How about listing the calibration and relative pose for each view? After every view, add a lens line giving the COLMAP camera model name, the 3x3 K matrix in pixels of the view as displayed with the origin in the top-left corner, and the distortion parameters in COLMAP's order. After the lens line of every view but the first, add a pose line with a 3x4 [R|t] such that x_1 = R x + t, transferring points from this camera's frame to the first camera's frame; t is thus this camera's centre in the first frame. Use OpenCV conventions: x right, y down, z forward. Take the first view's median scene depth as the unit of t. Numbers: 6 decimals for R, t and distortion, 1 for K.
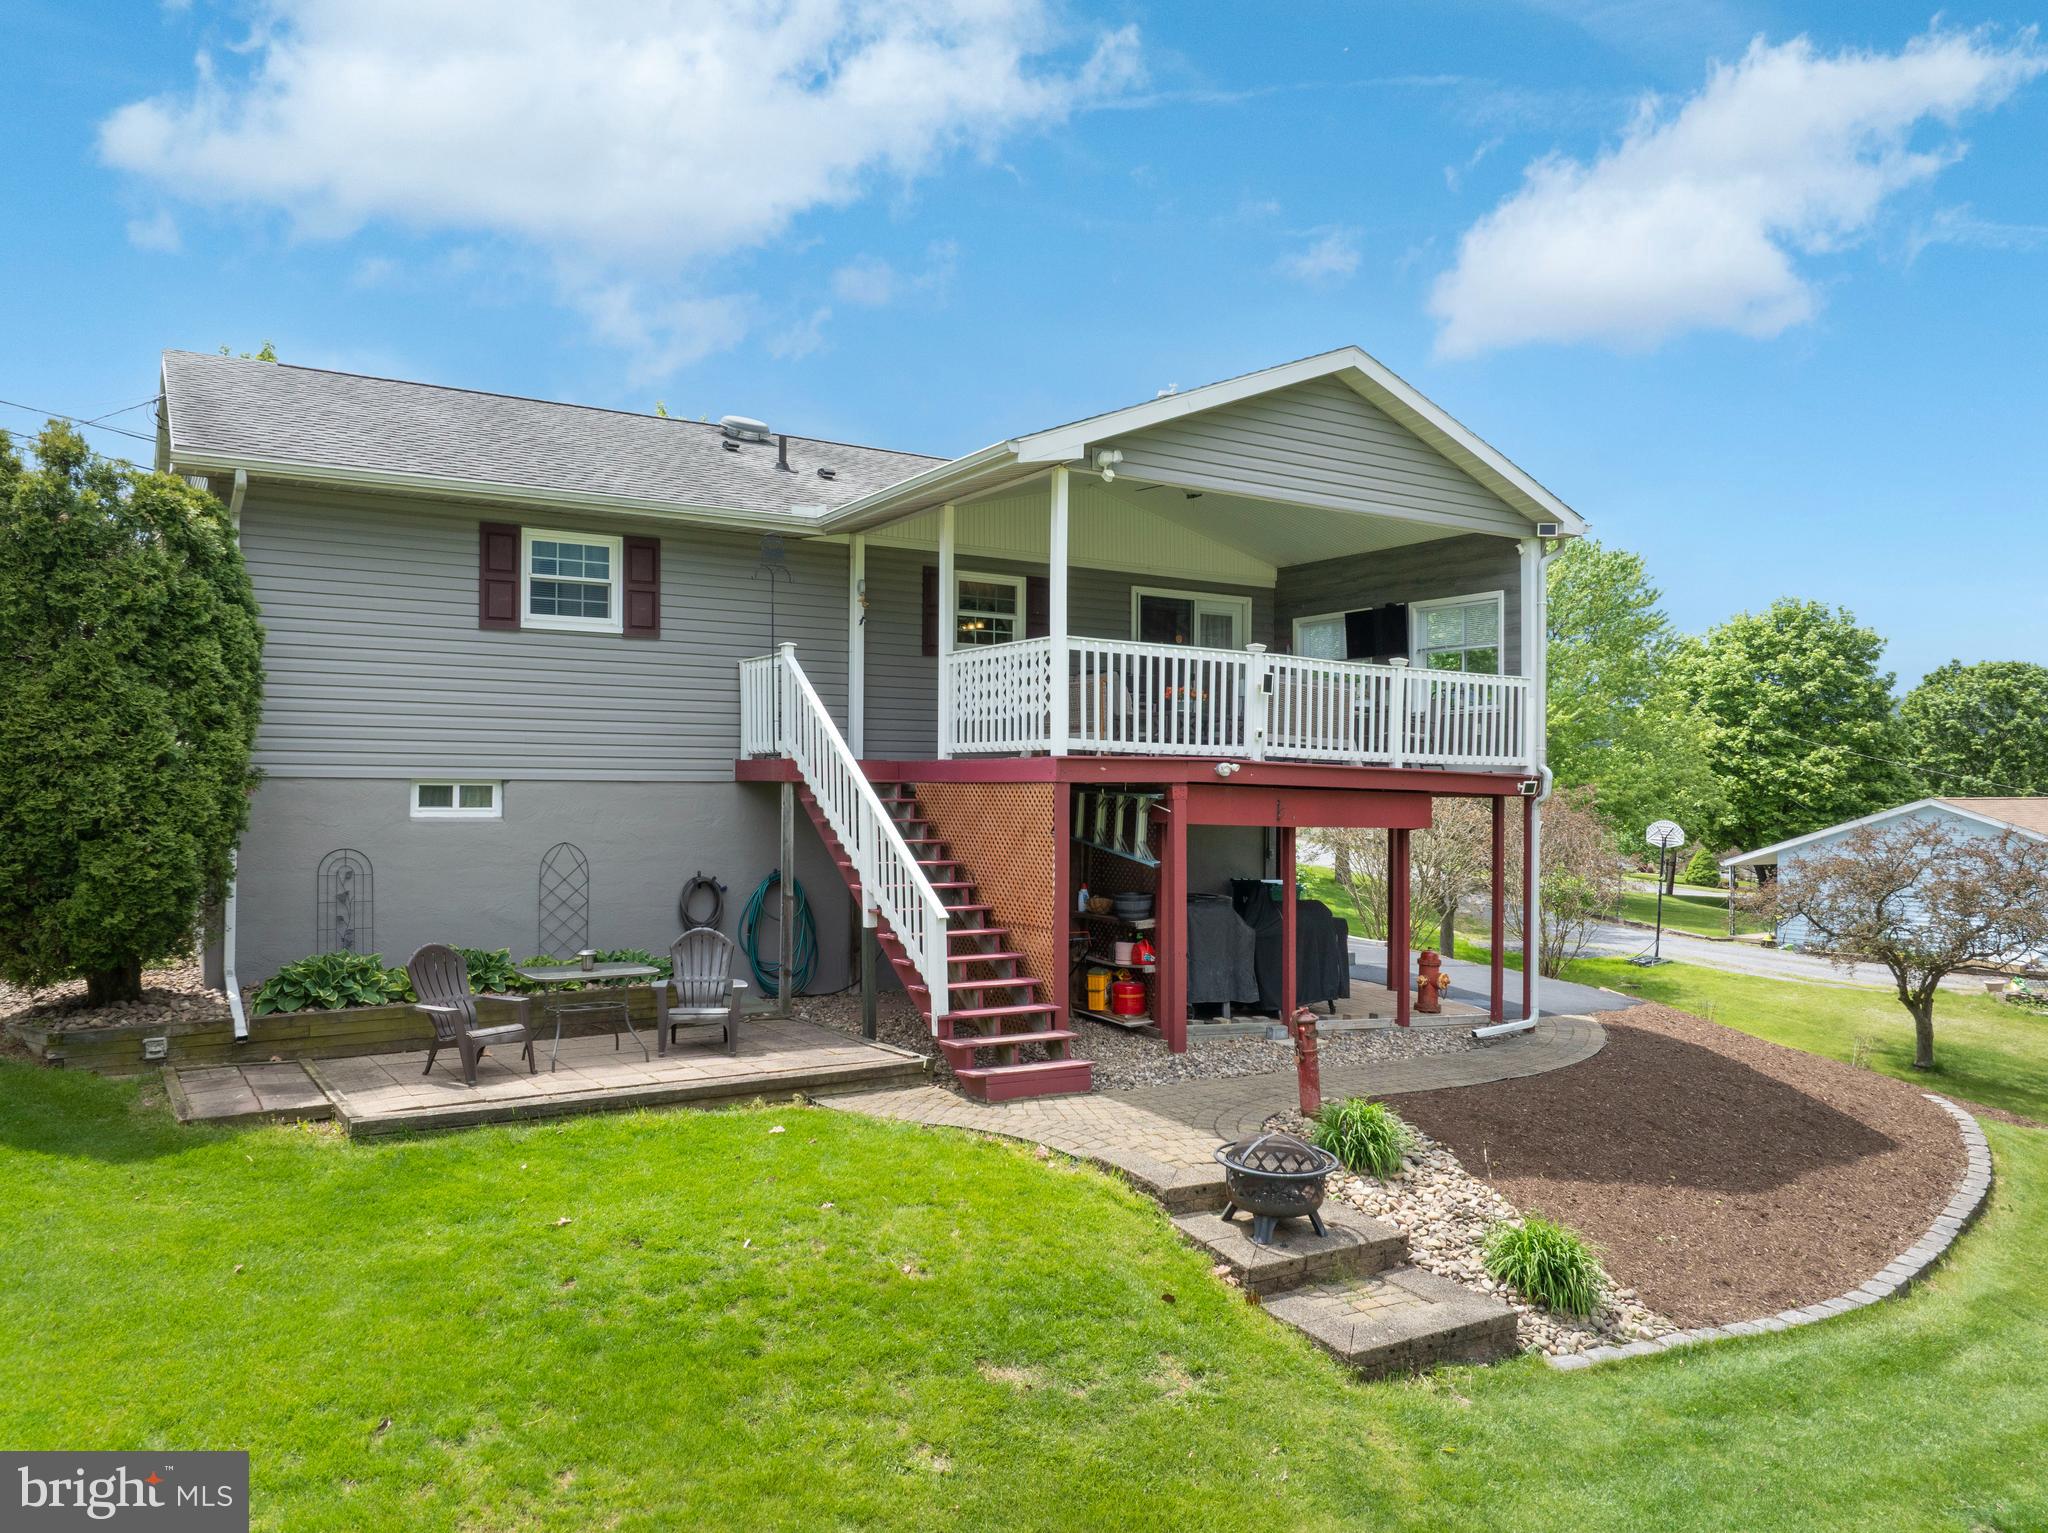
lens RADIAL K [[1430.1, 0, 1037.1], [0, 1430.1, 770.7], [0, 0, 1]] dist [-0.035239, -0.005047]
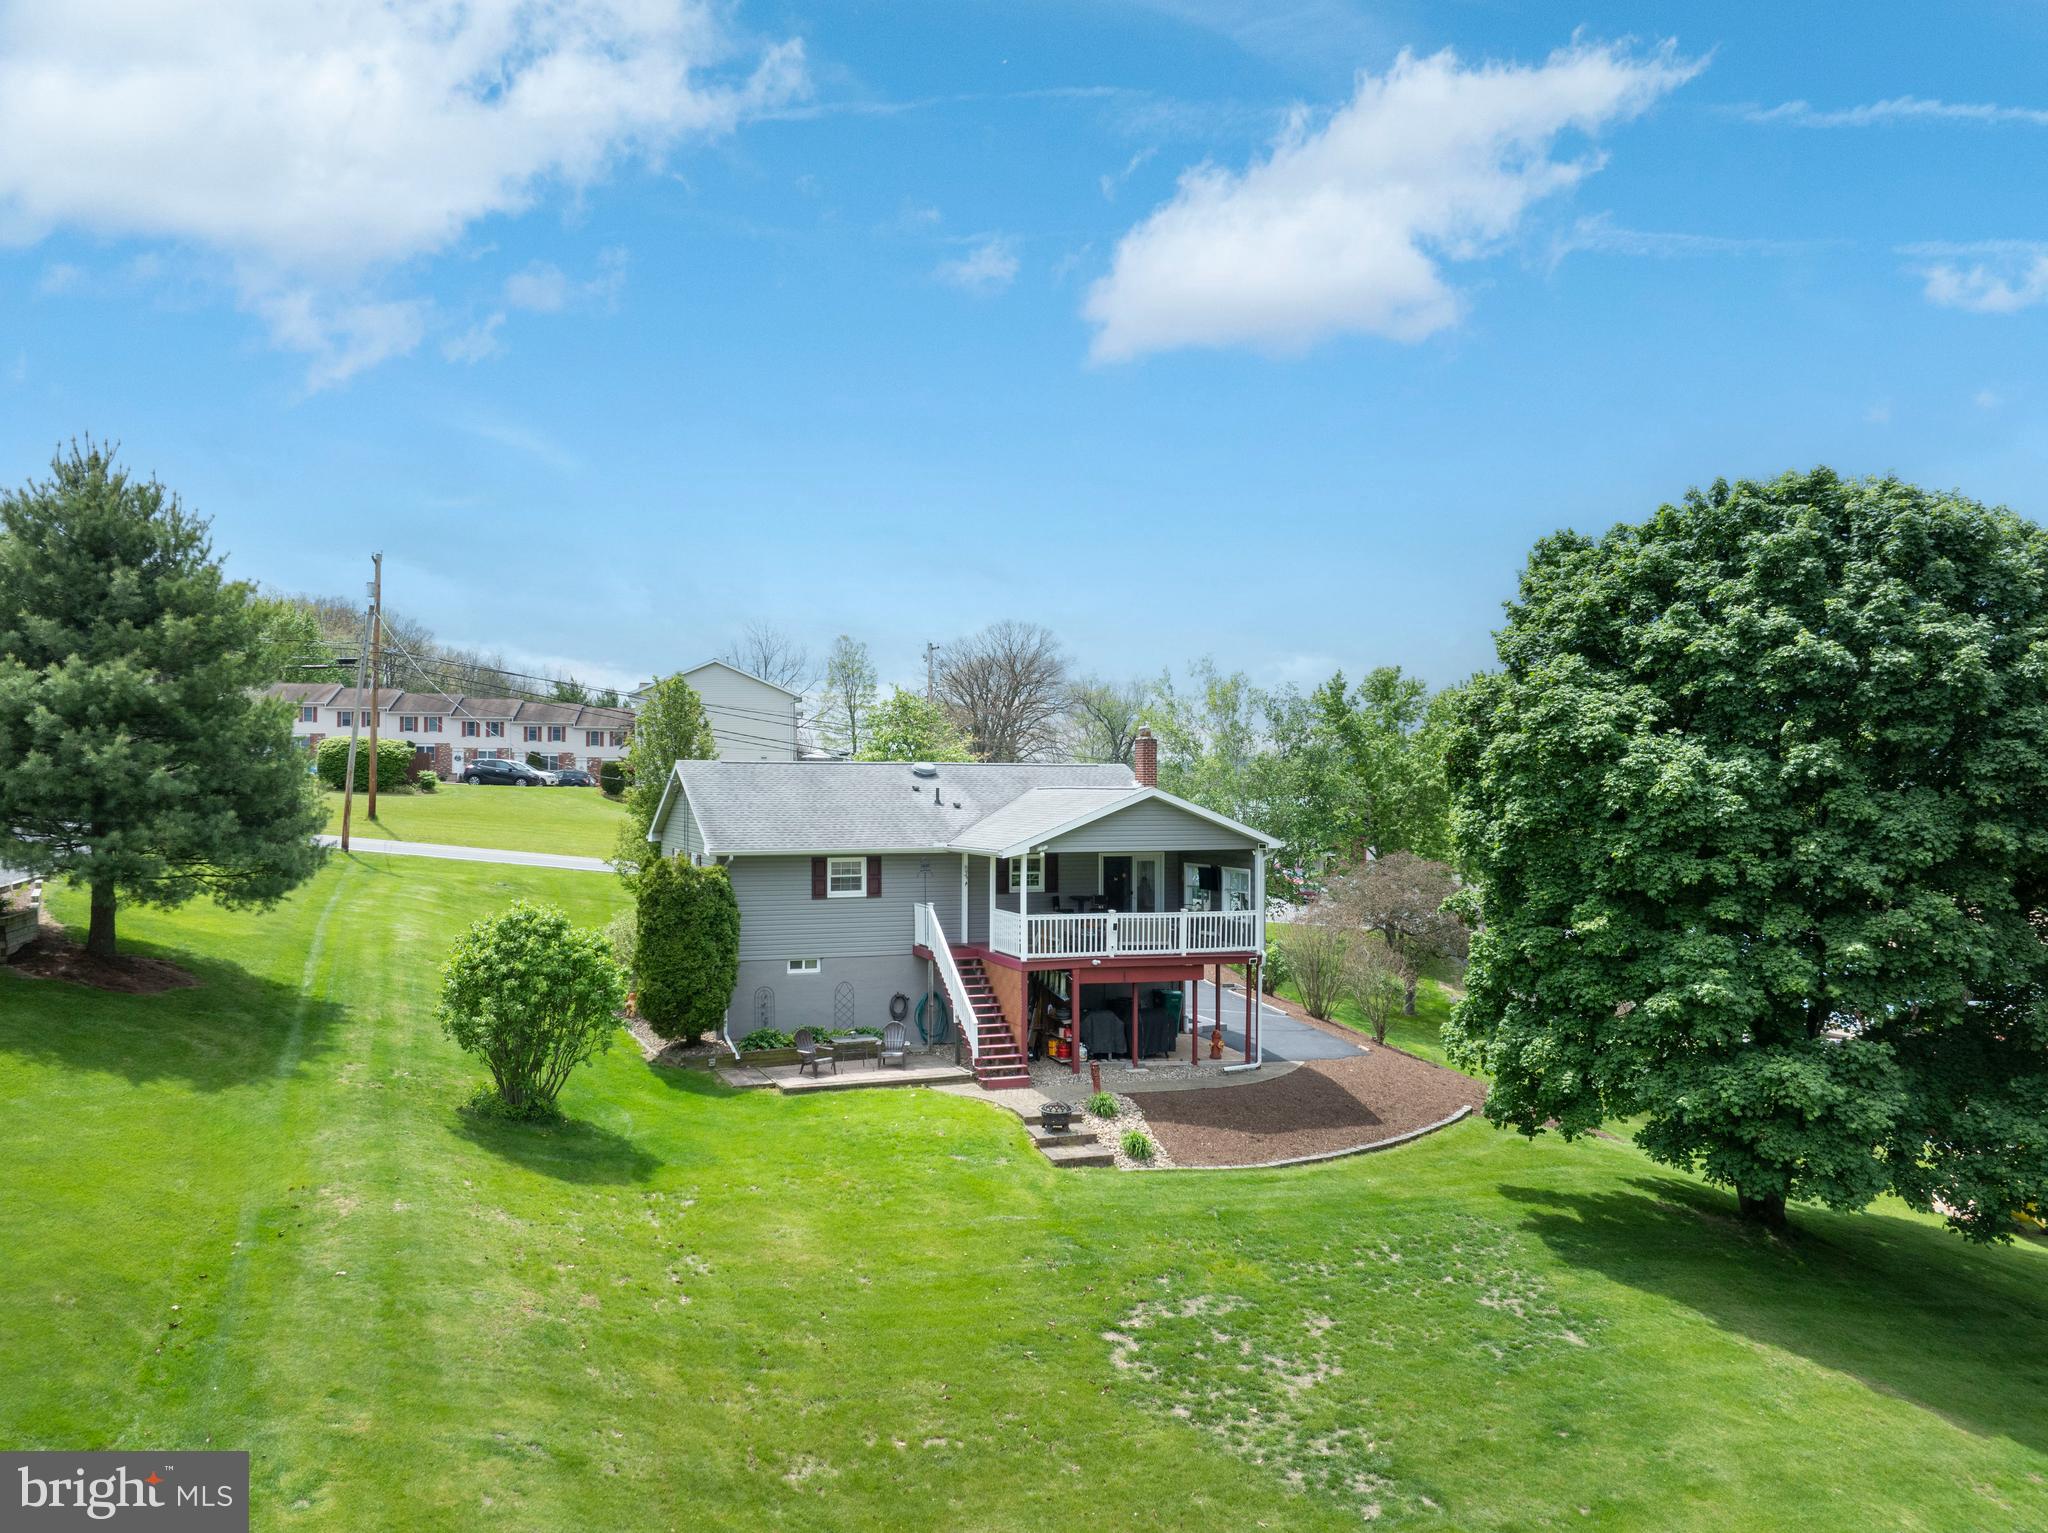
lens RADIAL K [[1430.1, 0, 1037.1], [0, 1430.1, 770.7], [0, 0, 1]] dist [-0.035239, -0.005047]
pose [[0.983950, -0.005471, -0.178359, 0.491937], [0.005176, 0.999984, -0.002122, -0.341795], [0.178368, 0.001165, 0.983963, -1.537335]]
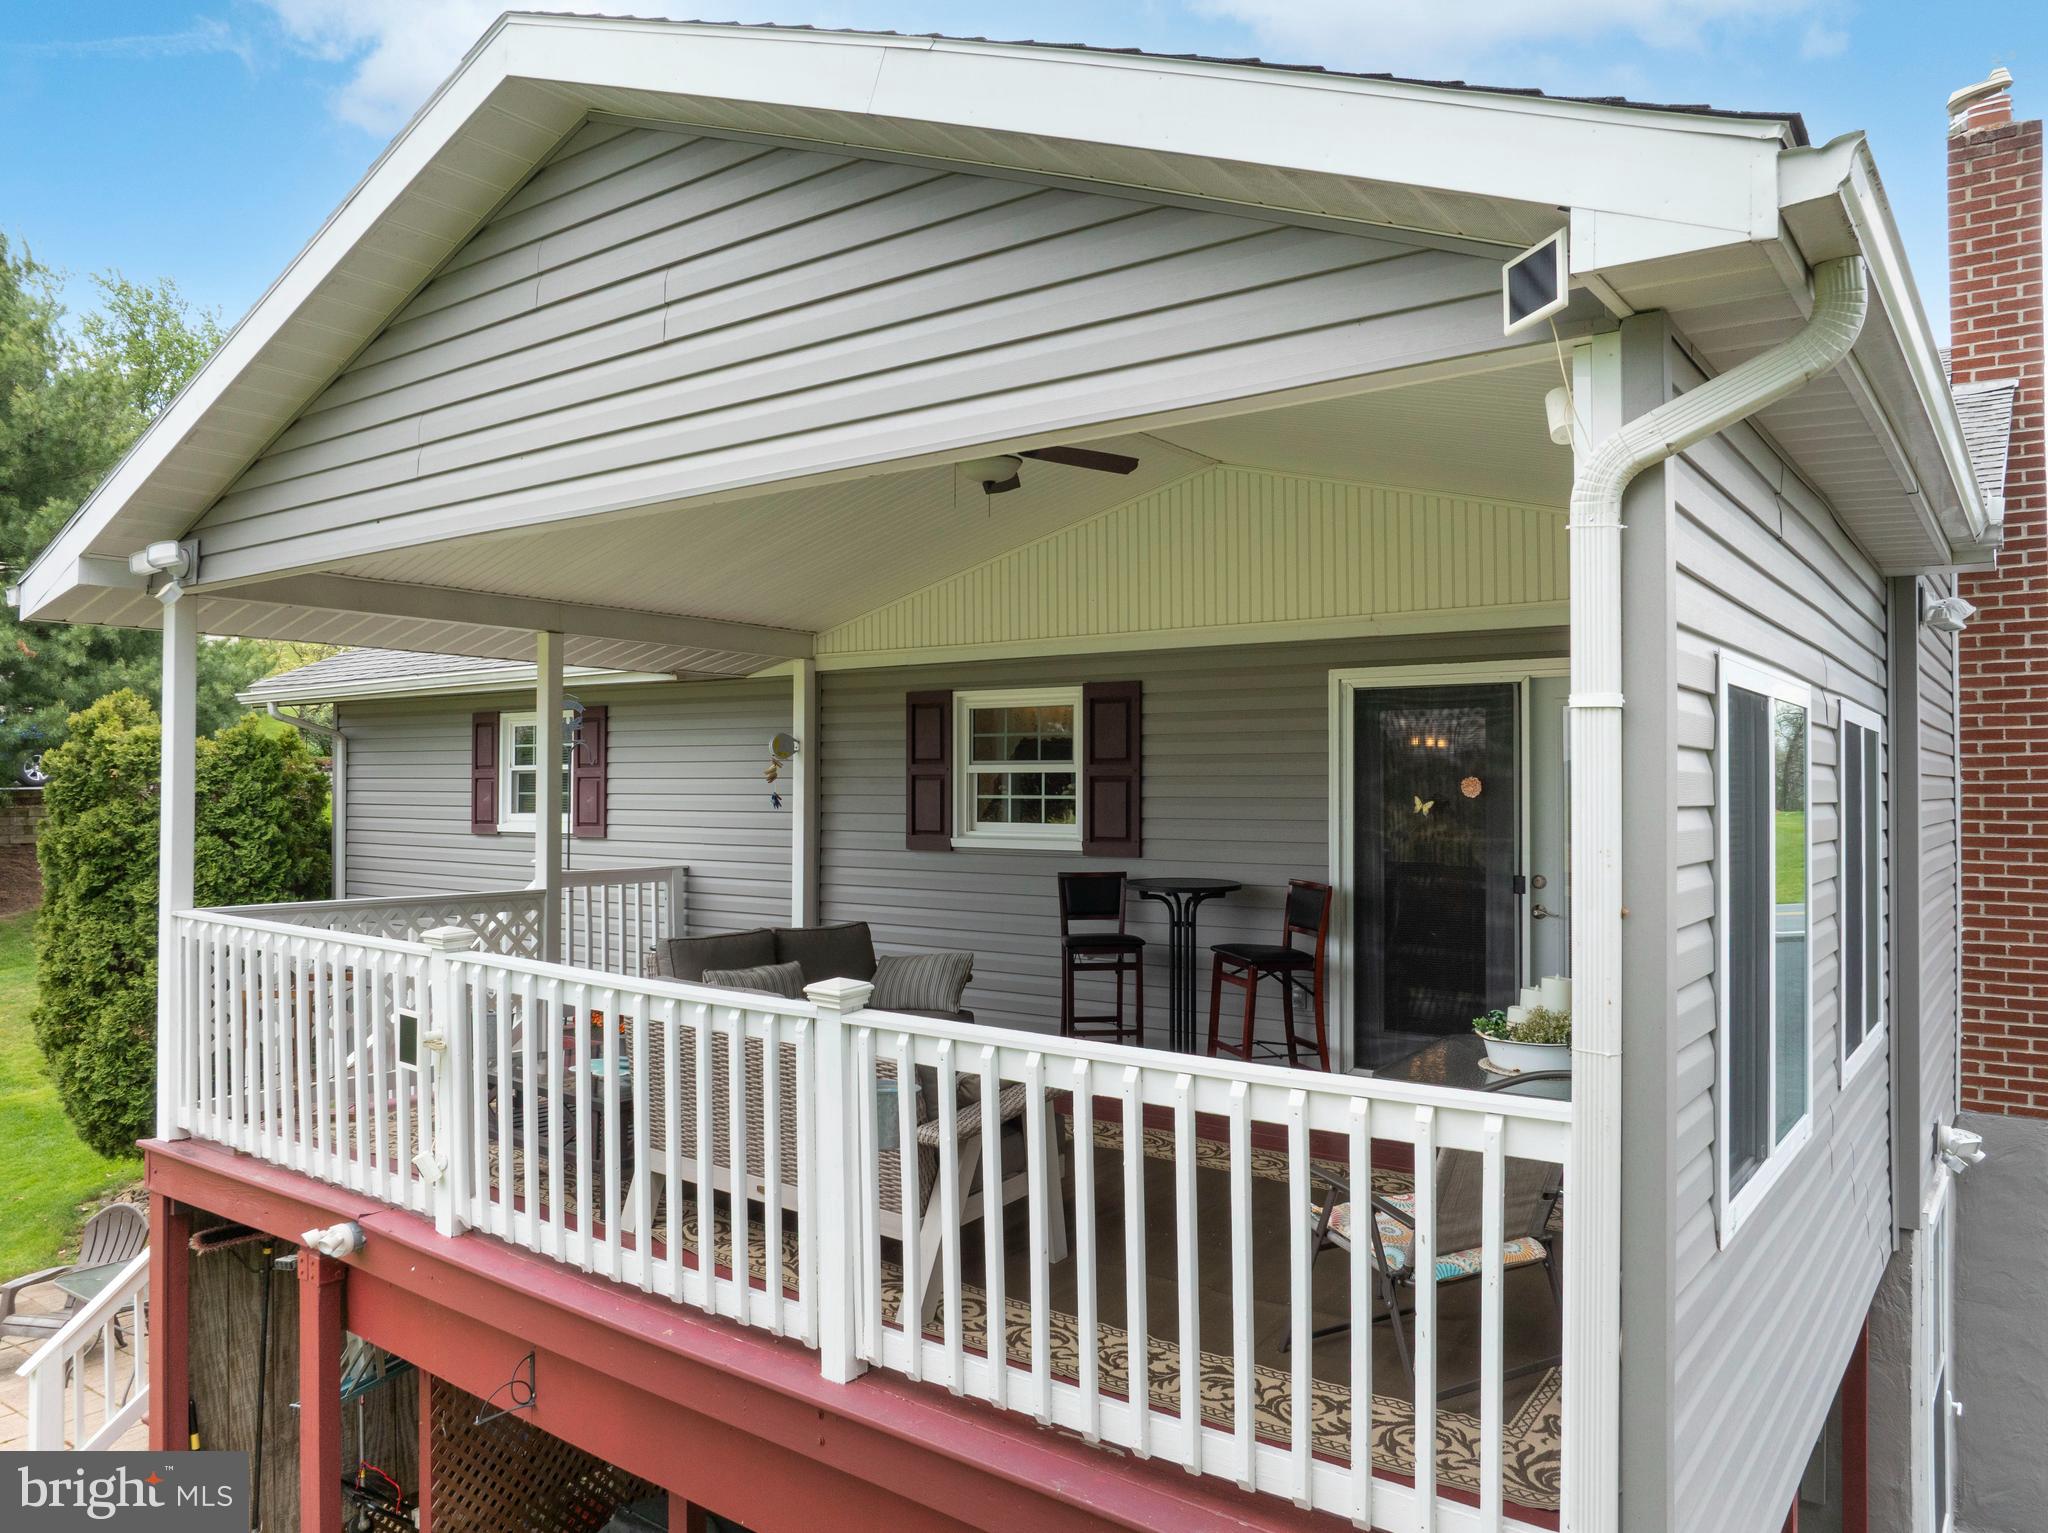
lens RADIAL K [[1430.1, 0, 1037.1], [0, 1430.1, 770.7], [0, 0, 1]] dist [-0.035239, -0.005047]
pose [[0.361895, -0.017620, -0.932052, 0.591728], [0.005037, 0.999844, -0.016946, -0.128410], [0.932205, 0.001438, 0.361928, 1.057147]]
